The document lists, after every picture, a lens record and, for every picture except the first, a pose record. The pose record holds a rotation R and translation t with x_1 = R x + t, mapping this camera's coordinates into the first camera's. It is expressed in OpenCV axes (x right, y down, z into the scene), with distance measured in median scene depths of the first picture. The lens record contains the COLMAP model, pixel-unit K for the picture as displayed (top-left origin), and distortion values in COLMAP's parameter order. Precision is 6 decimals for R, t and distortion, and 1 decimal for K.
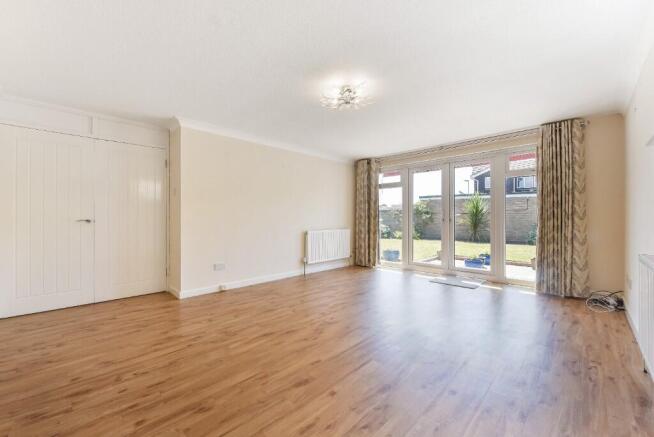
lens RADIAL K [[264.7, 0, 327.3], [0, 264.7, 218.5], [0, 0, 1]] dist [-0.013603, 0.000230]
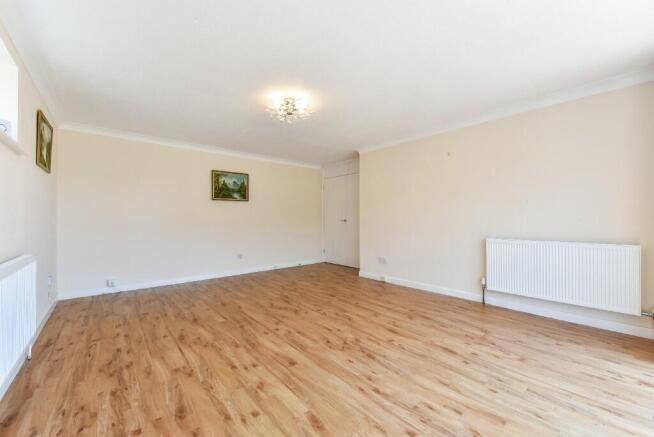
lens RADIAL K [[264.7, 0, 327.5], [0, 264.7, 218.4], [0, 0, 1]] dist [-0.013603, 0.000230]
pose [[-0.092039, 0.000360, -0.995755, 1.155876], [0.003458, 0.999994, 0.000042, -0.008526], [0.995749, -0.003439, -0.092040, 1.260745]]
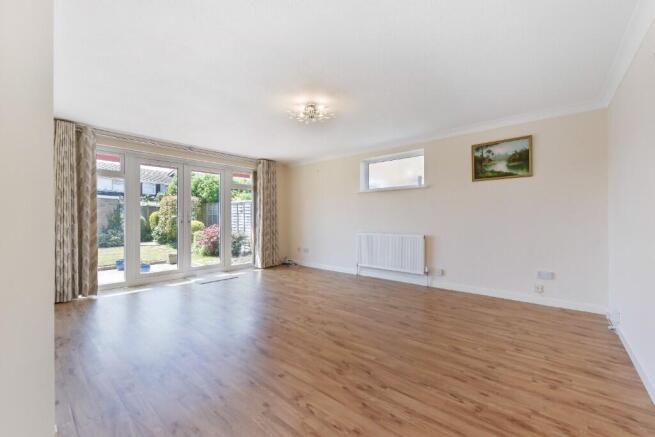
lens RADIAL K [[265.1, 0, 327.3], [0, 265.1, 218.7], [0, 0, 1]] dist [-0.013603, 0.000230]
pose [[-0.063452, 0.004359, 0.997975, -1.058767], [0.004821, 0.999980, -0.004061, 0.002215], [-0.997973, 0.004553, -0.063471, 1.007413]]
